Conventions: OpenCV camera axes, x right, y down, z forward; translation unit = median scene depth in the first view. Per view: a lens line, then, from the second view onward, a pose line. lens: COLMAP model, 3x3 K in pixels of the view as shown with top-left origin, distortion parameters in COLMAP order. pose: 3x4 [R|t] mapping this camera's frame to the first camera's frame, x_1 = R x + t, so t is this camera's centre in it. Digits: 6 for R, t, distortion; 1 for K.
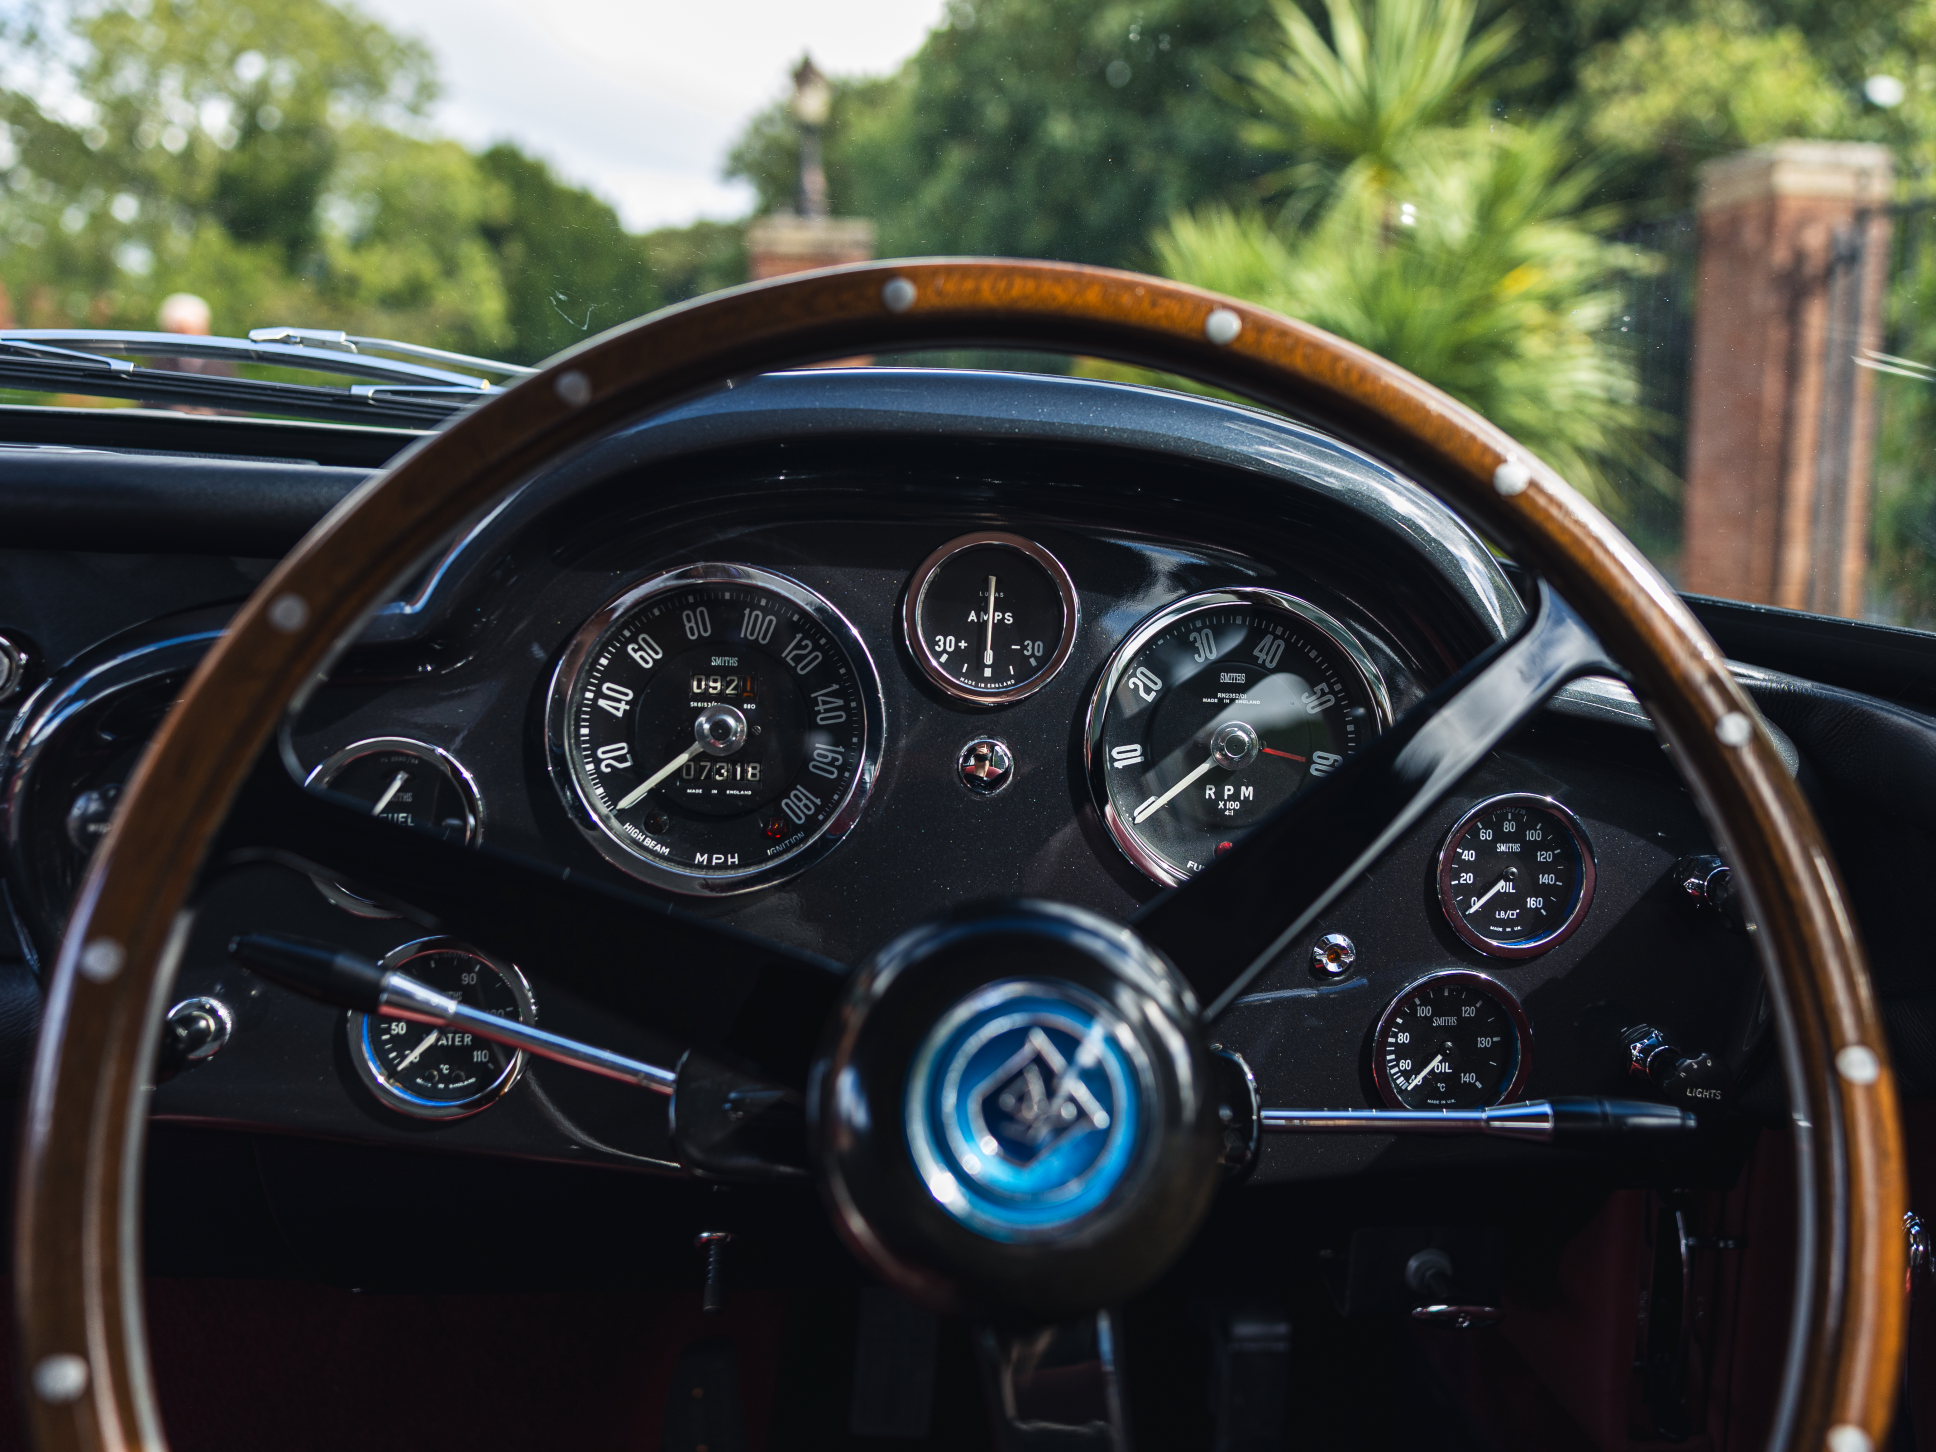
lens RADIAL K [[1554.1, 0, 969.1], [0, 1554.1, 679.6], [0, 0, 1]] dist [0.005270, 0.000360]
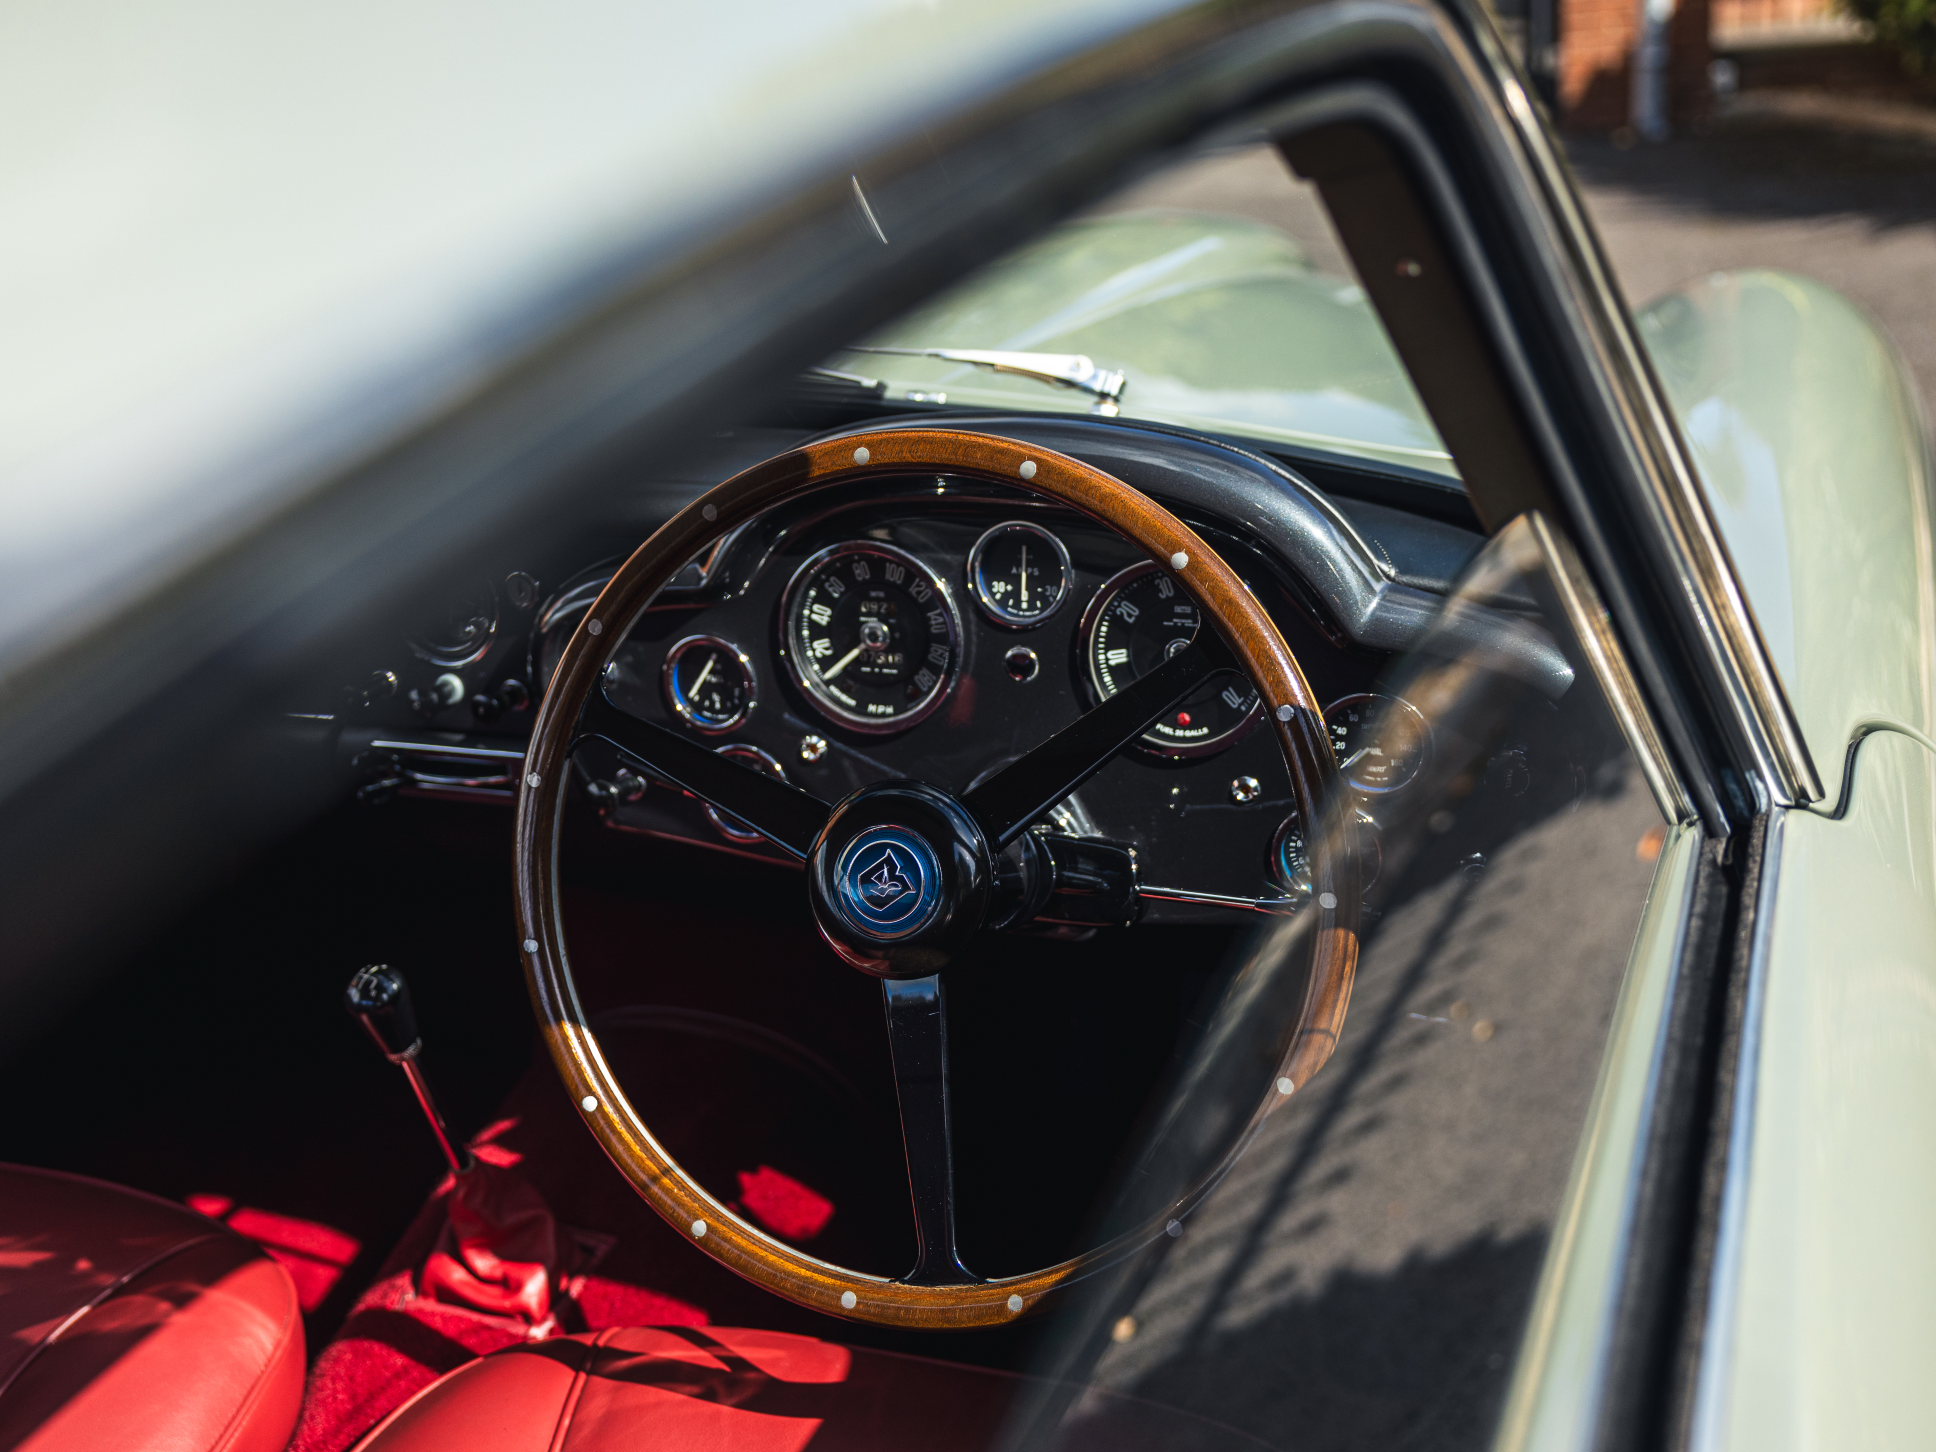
lens RADIAL K [[1929.8, 0, 968.0], [0, 1929.8, 726.0], [0, 0, 1]] dist [-0.007896, 0.014019]
pose [[0.899990, 0.064073, -0.431176, 0.830953], [0.048834, 0.968092, 0.245789, -0.378432], [0.433167, -0.242264, 0.868144, -0.787822]]
